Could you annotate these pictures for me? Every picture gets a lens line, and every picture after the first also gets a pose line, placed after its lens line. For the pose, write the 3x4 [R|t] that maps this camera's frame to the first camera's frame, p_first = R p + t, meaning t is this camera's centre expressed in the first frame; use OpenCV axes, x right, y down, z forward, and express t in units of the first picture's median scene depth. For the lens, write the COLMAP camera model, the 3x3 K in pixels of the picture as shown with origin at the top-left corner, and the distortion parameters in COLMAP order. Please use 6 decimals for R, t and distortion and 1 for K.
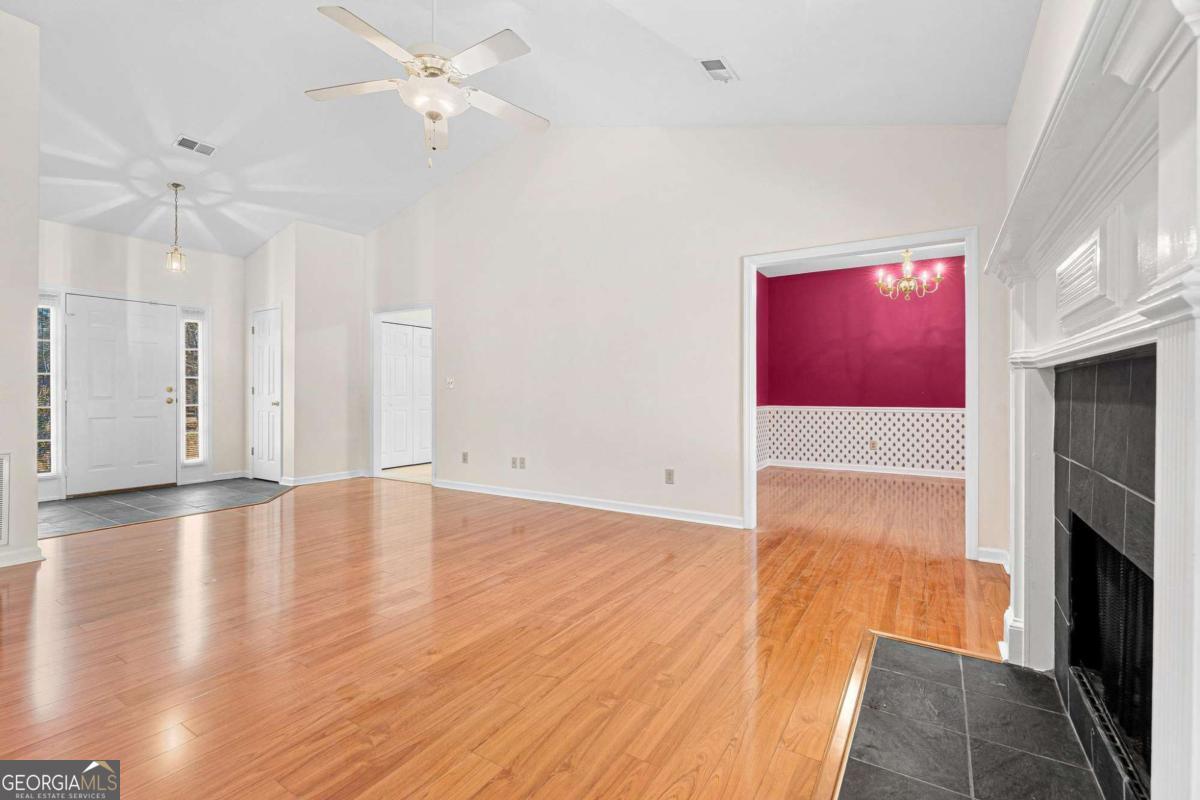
lens RADIAL K [[530.5, 0, 595.9], [0, 530.5, 403.0], [0, 0, 1]] dist [-0.002881, -0.000359]
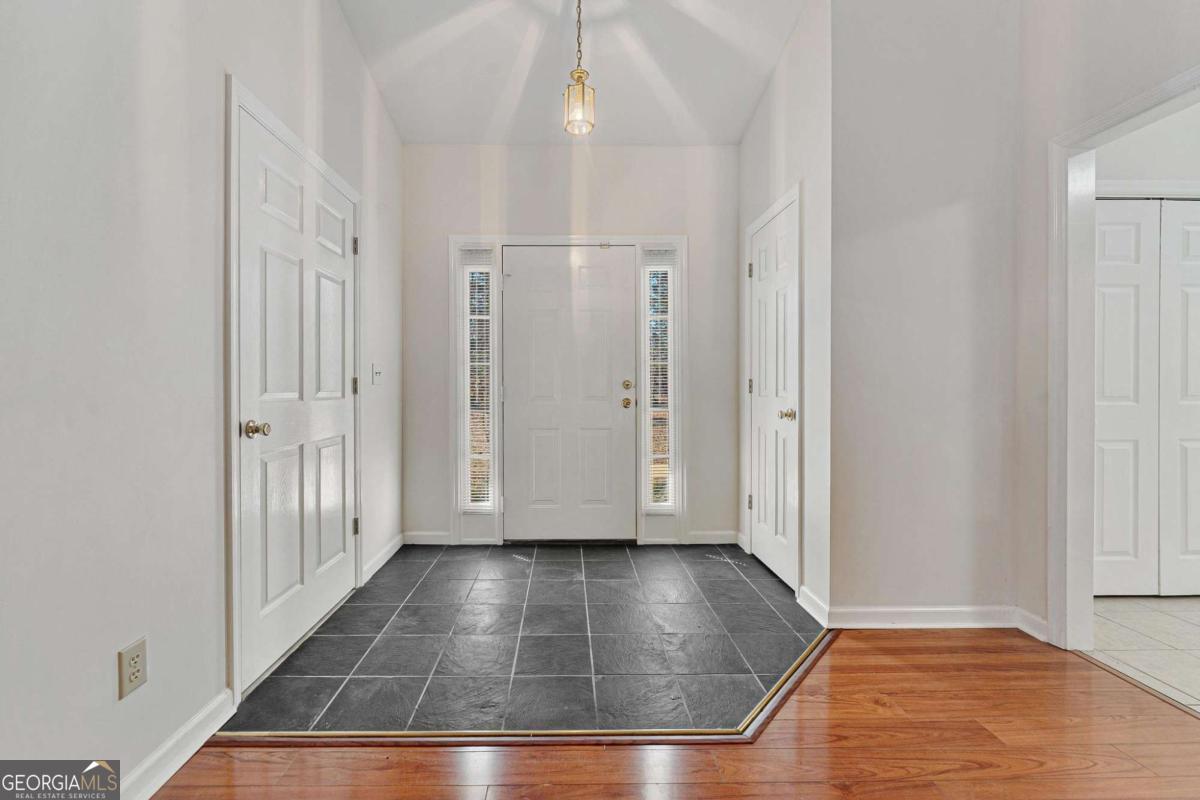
lens RADIAL K [[492.3, 0, 565.3], [0, 492.3, 387.2], [0, 0, 1]] dist [-0.003004, 0.000230]
pose [[0.541753, -0.007334, -0.840505, -0.354416], [-0.009741, 0.999840, -0.015003, -0.013022], [0.840481, 0.016315, 0.541595, 0.611504]]
